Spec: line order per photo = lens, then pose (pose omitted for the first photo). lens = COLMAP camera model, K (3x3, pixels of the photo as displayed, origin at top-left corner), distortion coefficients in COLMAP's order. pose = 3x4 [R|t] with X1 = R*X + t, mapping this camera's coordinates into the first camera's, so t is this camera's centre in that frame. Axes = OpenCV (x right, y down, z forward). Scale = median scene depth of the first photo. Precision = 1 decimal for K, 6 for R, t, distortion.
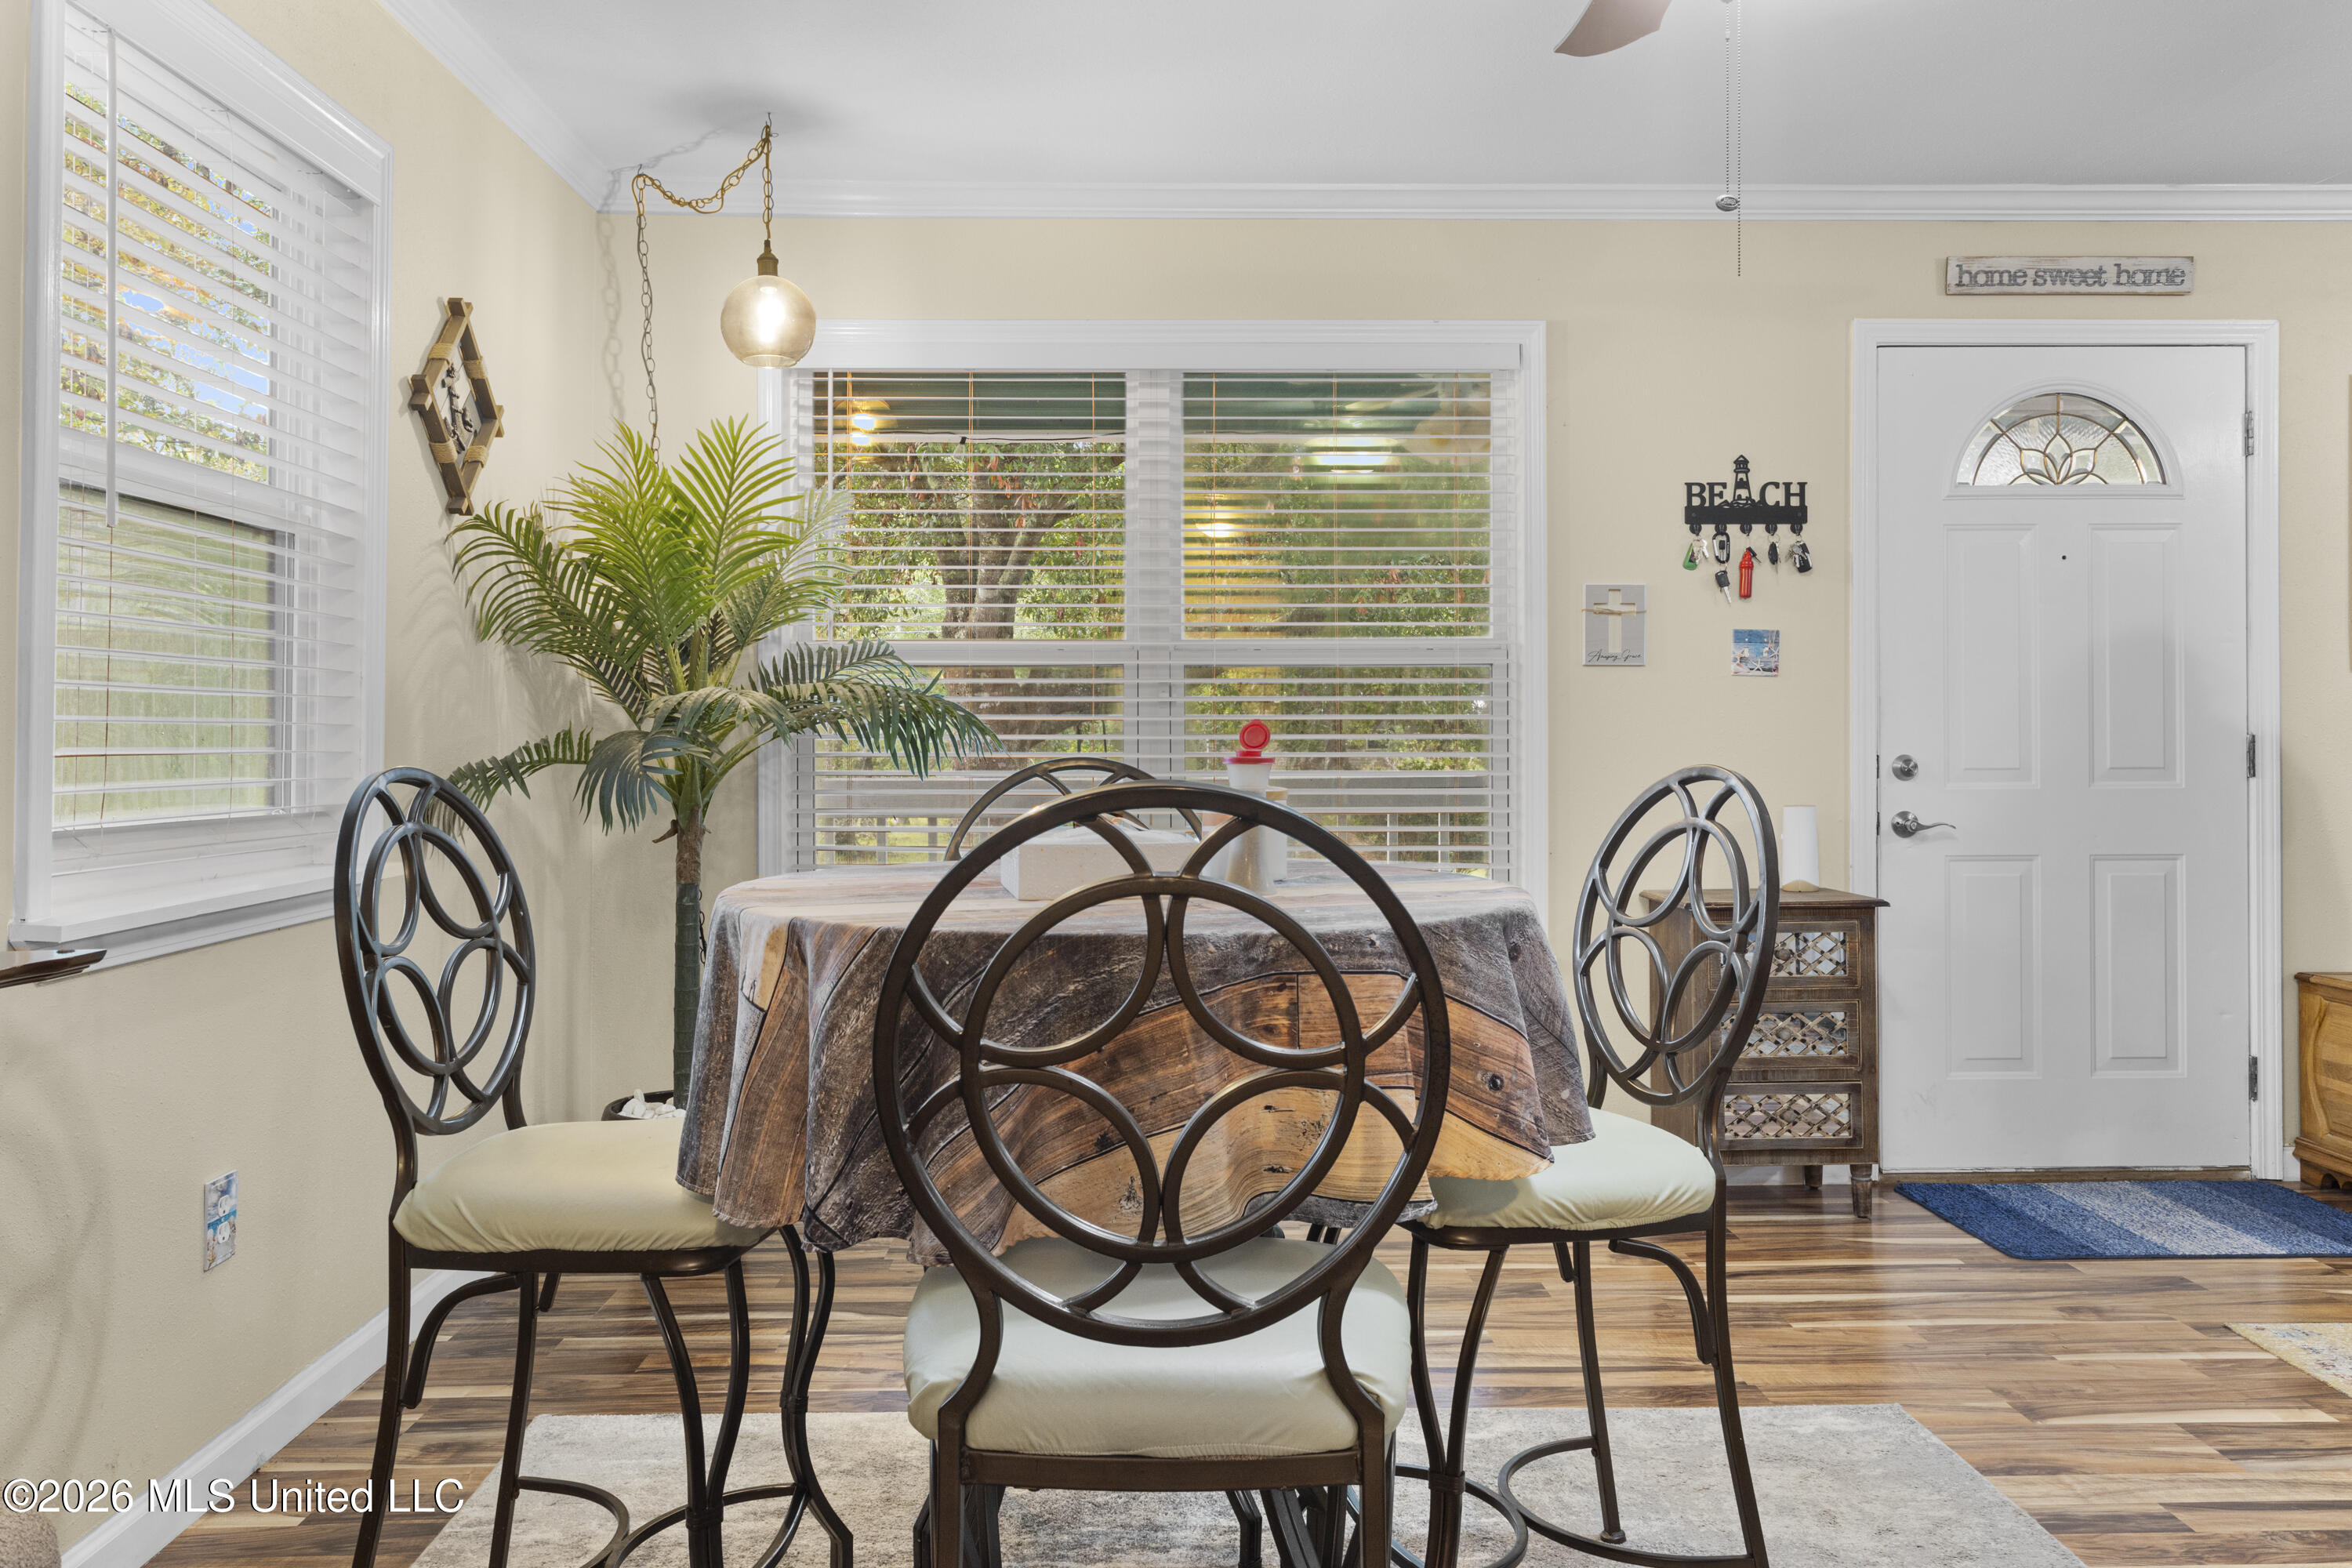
lens RADIAL K [[1858.9, 0, 1119.7], [0, 1858.9, 731.5], [0, 0, 1]] dist [0.005624, -0.000499]
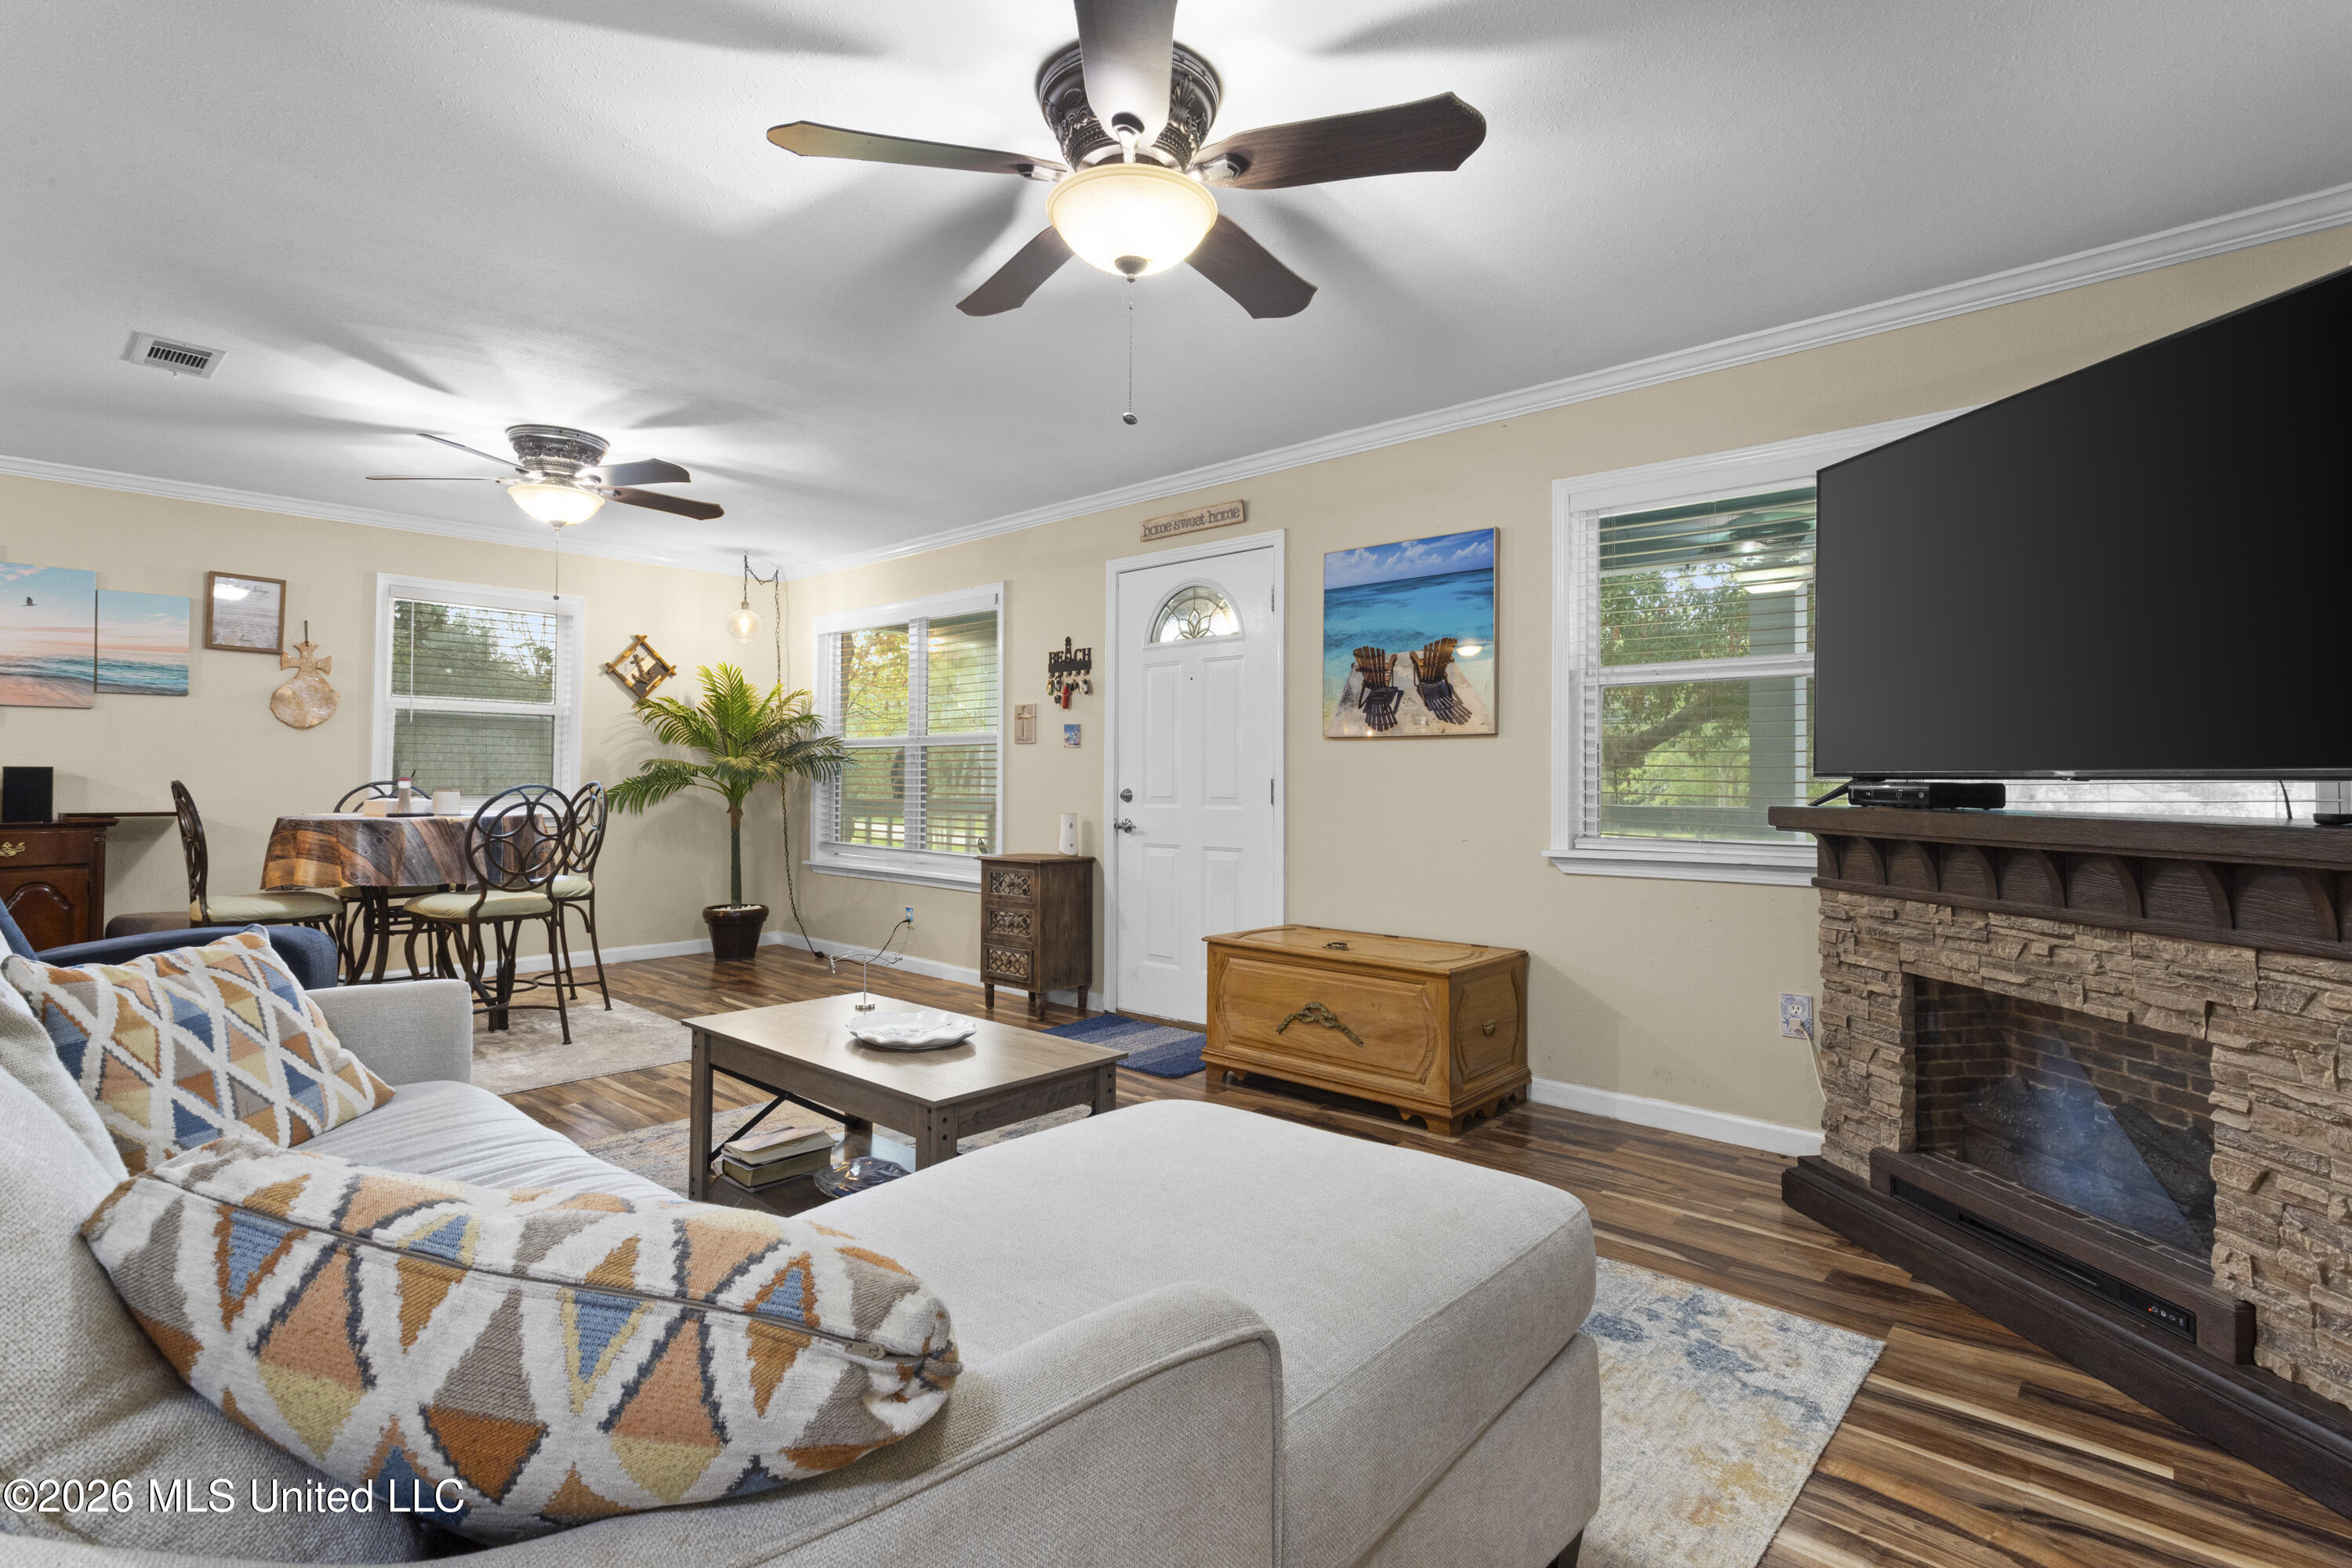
lens RADIAL K [[1125.0, 0, 1156.4], [0, 1125.0, 759.4], [0, 0, 1]] dist [-0.000522, 0.001679]
pose [[0.718244, -0.007297, -0.695753, 1.241762], [-0.003461, 0.999895, -0.014059, -0.001097], [0.695783, 0.012505, 0.718143, 0.205923]]
